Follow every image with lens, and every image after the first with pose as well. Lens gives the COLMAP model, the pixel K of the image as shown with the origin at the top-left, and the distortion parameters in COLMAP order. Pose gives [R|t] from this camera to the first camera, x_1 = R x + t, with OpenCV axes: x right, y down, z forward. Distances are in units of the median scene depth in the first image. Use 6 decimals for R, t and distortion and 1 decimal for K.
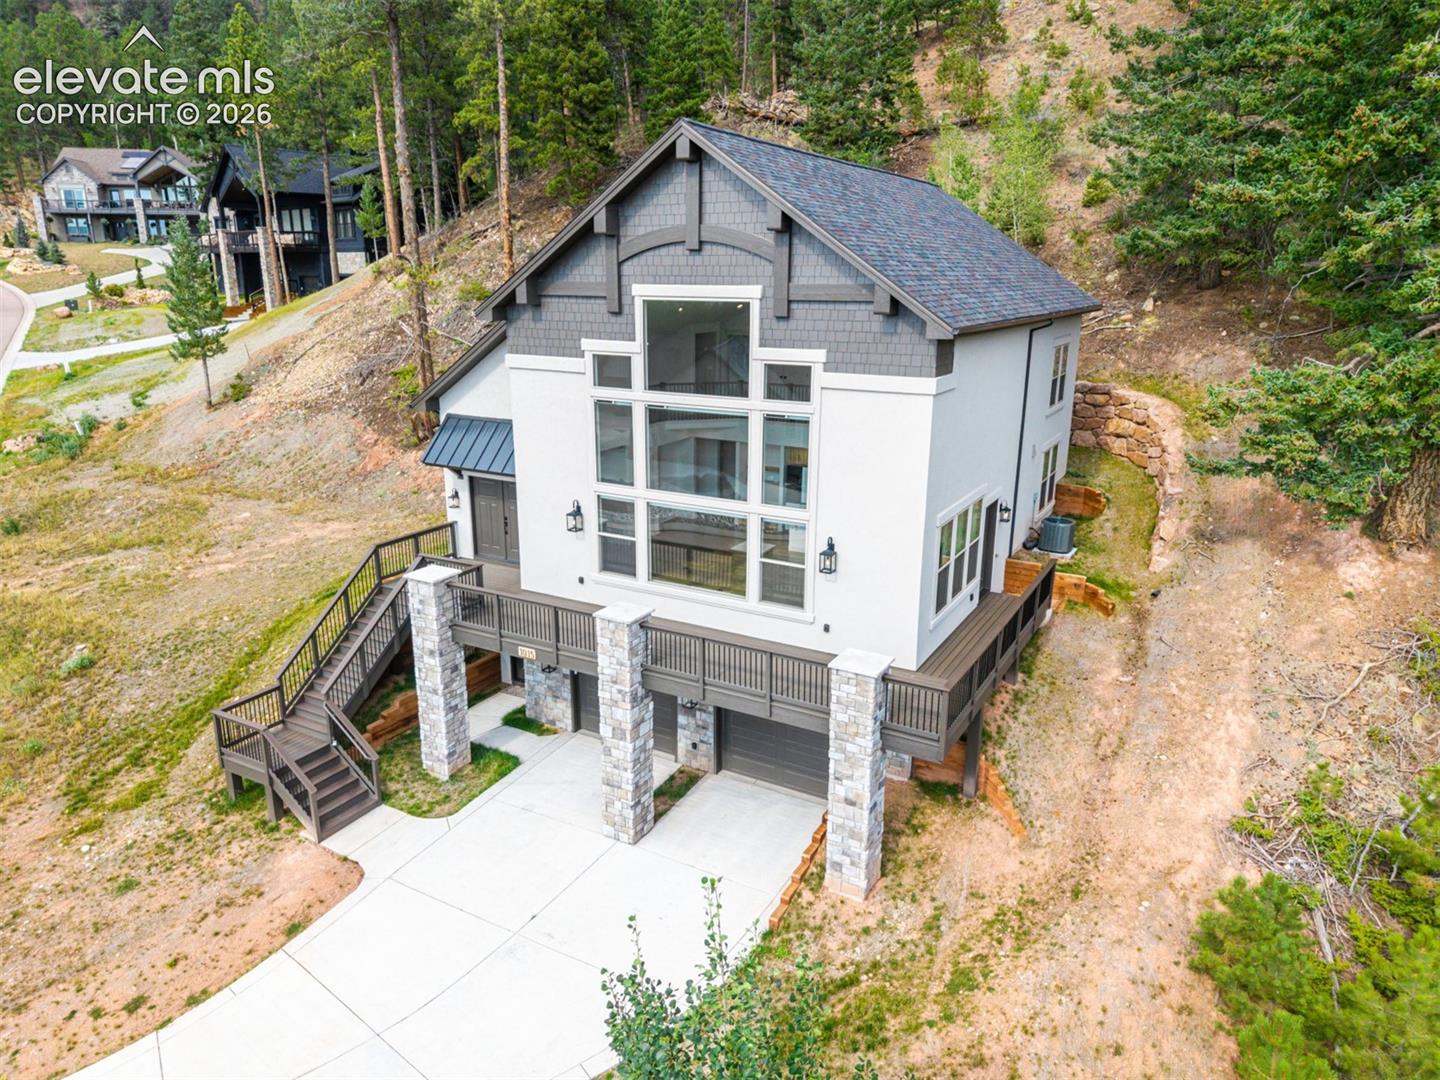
lens RADIAL K [[953.2, 0, 715.8], [0, 953.2, 546.1], [0, 0, 1]] dist [0.014630, -0.004927]
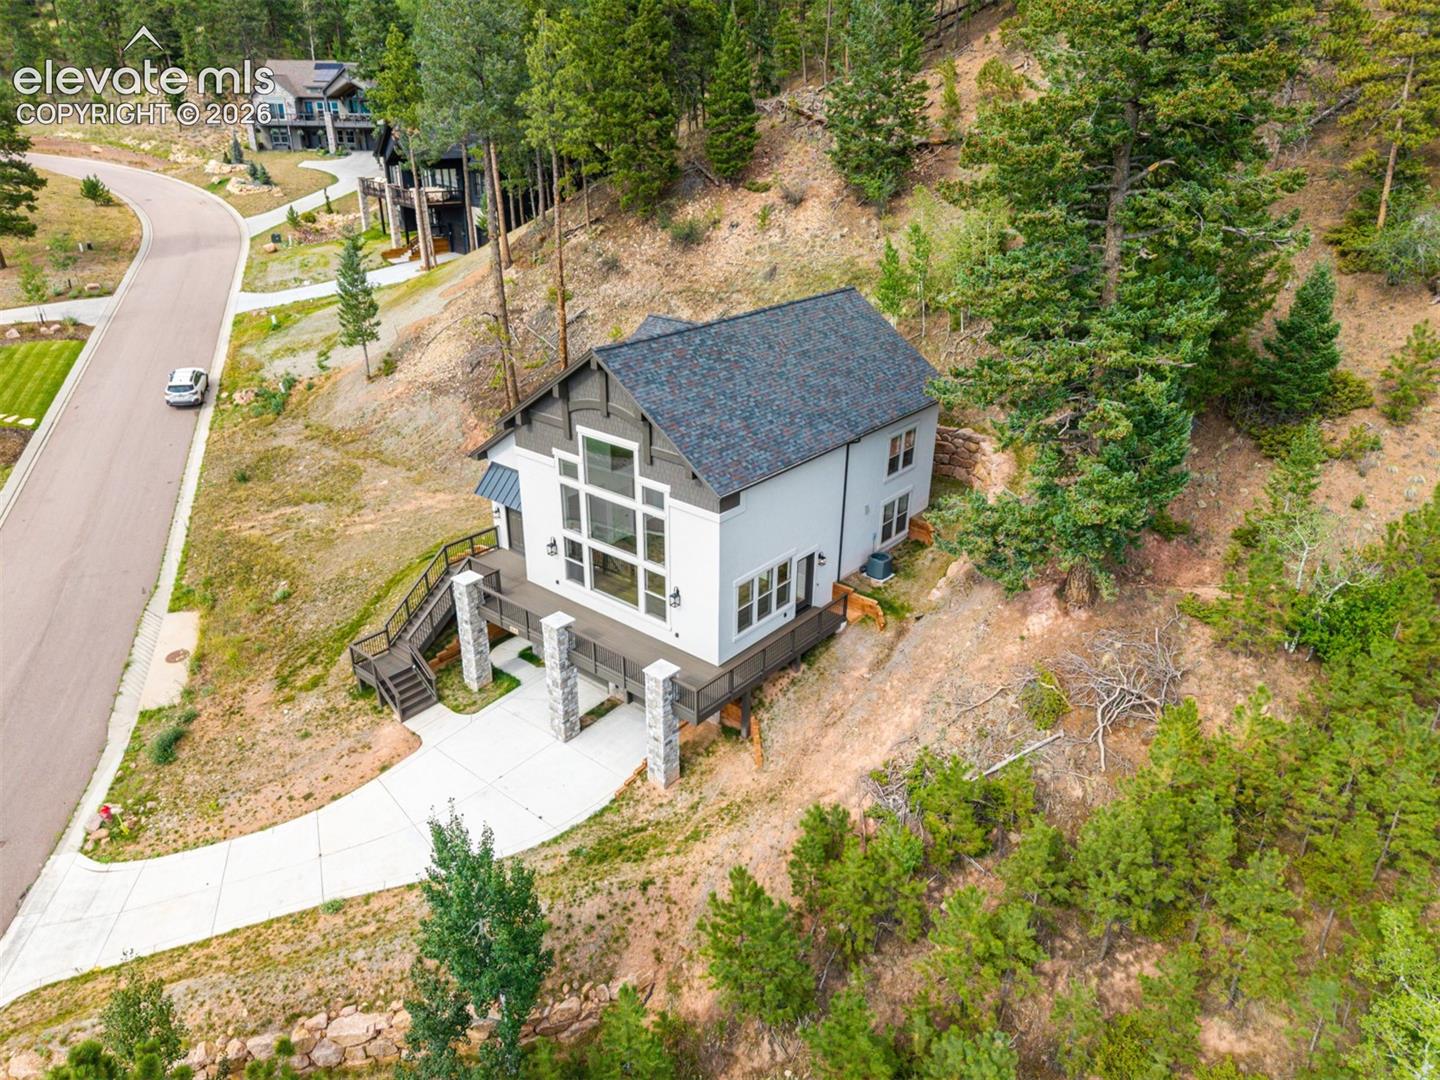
lens RADIAL K [[951.3, 0, 720.0], [0, 951.3, 540.0], [0, 0, 1]] dist [0.055284, -0.066647]
pose [[0.984055, 0.077357, -0.160159, 0.409941], [-0.051606, 0.985910, 0.159115, -0.325041], [0.170211, -0.148312, 0.974183, -0.574309]]
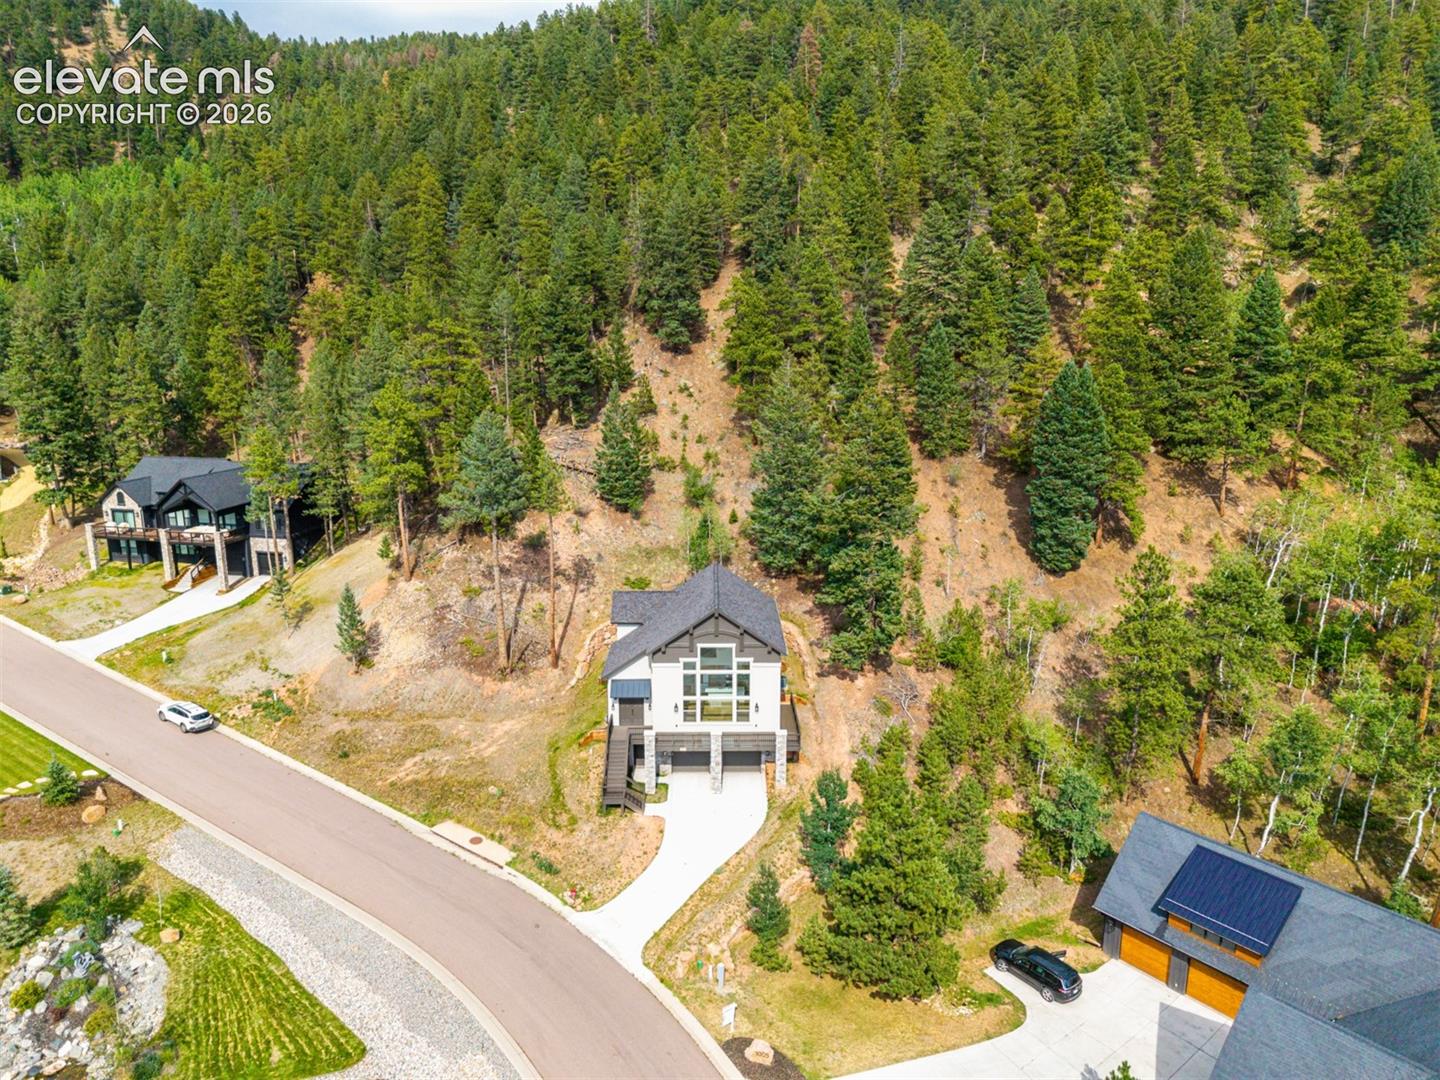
lens RADIAL K [[951.3, 0, 720.0], [0, 951.3, 540.0], [0, 0, 1]] dist [0.055284, -0.066647]
pose [[0.860882, -0.106567, 0.497520, -1.657137], [0.138090, 0.990055, -0.026876, -0.514553], [-0.489708, 0.091840, 0.867036, -2.098641]]
